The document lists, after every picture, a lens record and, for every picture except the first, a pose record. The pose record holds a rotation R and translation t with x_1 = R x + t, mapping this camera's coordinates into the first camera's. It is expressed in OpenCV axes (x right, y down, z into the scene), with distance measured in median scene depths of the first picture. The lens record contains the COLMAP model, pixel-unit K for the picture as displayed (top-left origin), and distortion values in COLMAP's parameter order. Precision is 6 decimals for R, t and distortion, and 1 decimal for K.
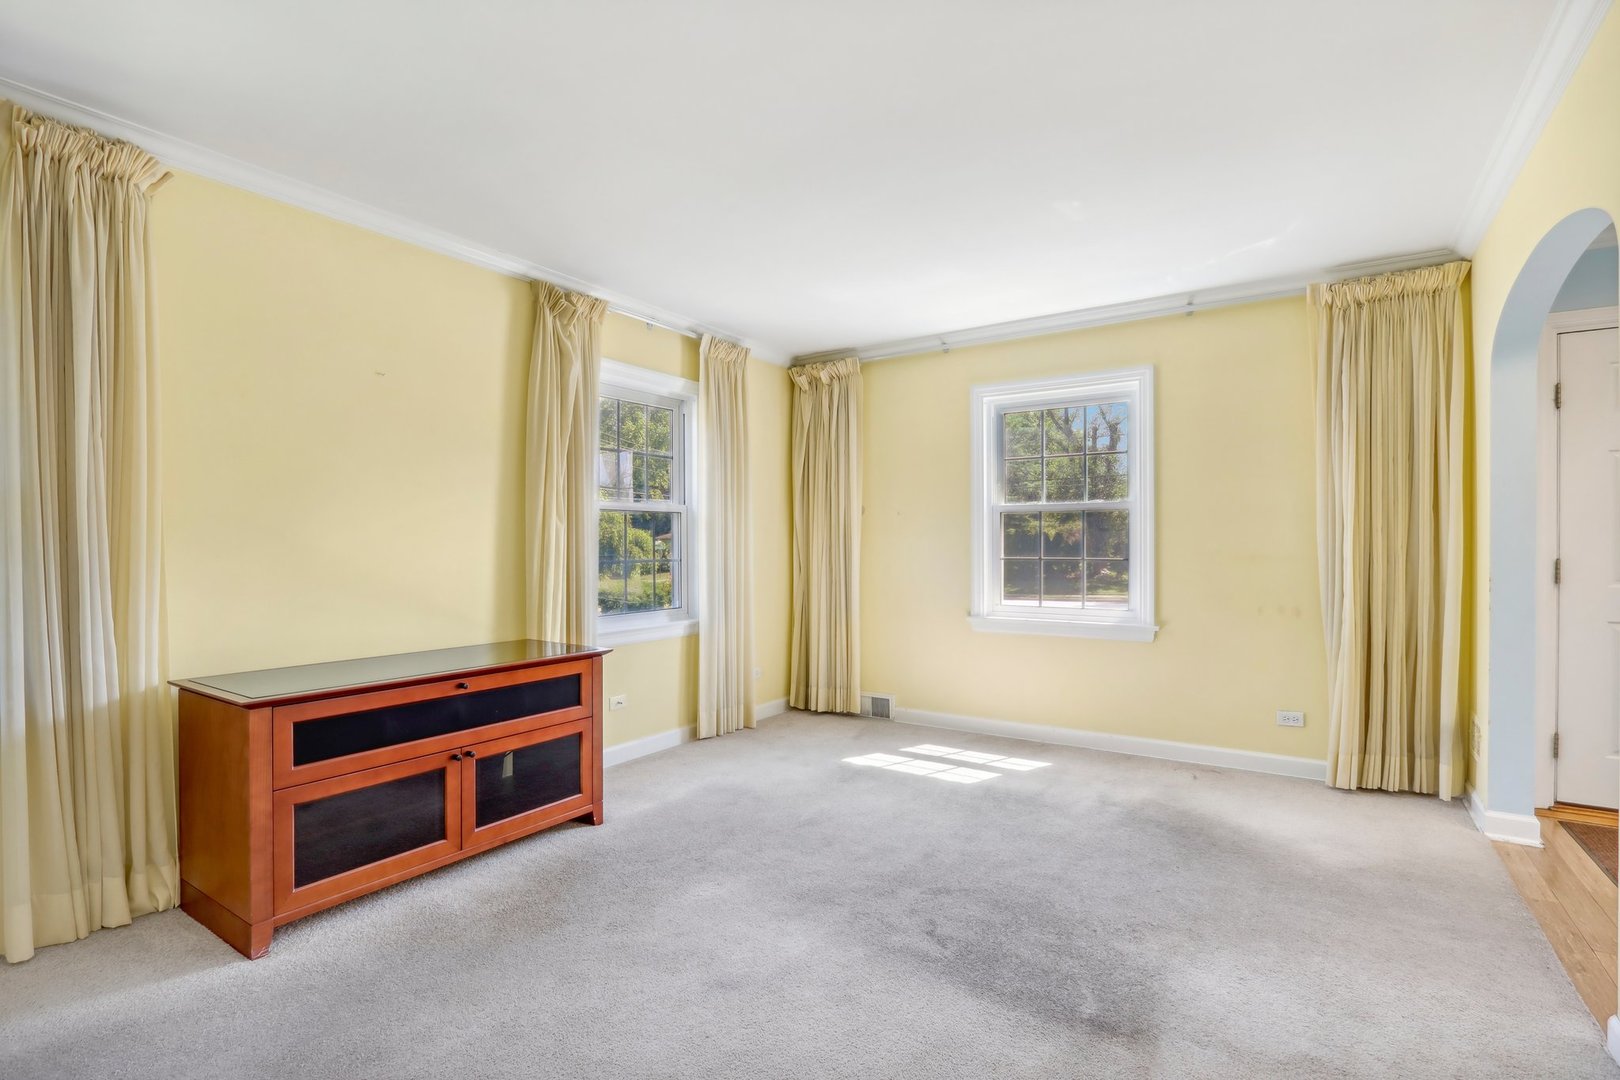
lens RADIAL K [[797.1, 0, 808.5], [0, 797.1, 550.5], [0, 0, 1]] dist [-0.017734, 0.001408]
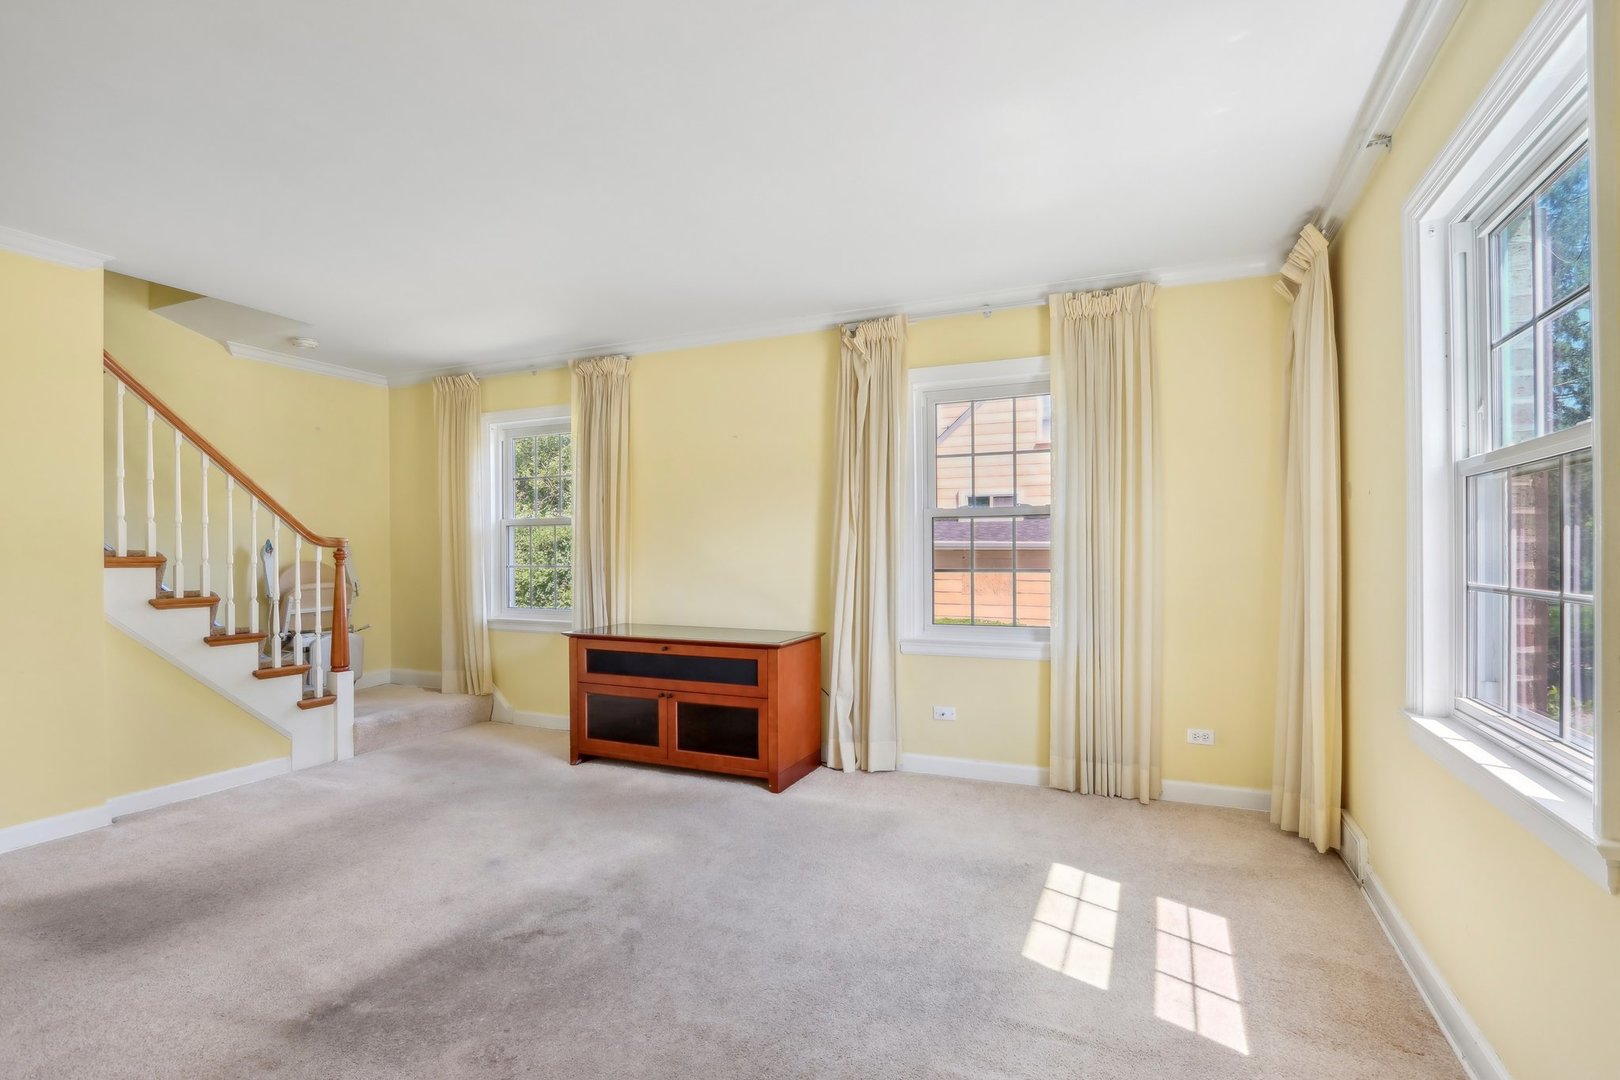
lens RADIAL K [[797.1, 0, 808.5], [0, 797.1, 550.5], [0, 0, 1]] dist [-0.017734, 0.001408]
pose [[0.124515, -0.002192, -0.992215, 0.999206], [-0.001596, 0.999996, -0.002409, -0.009416], [0.992216, 0.001883, 0.124511, 0.998817]]
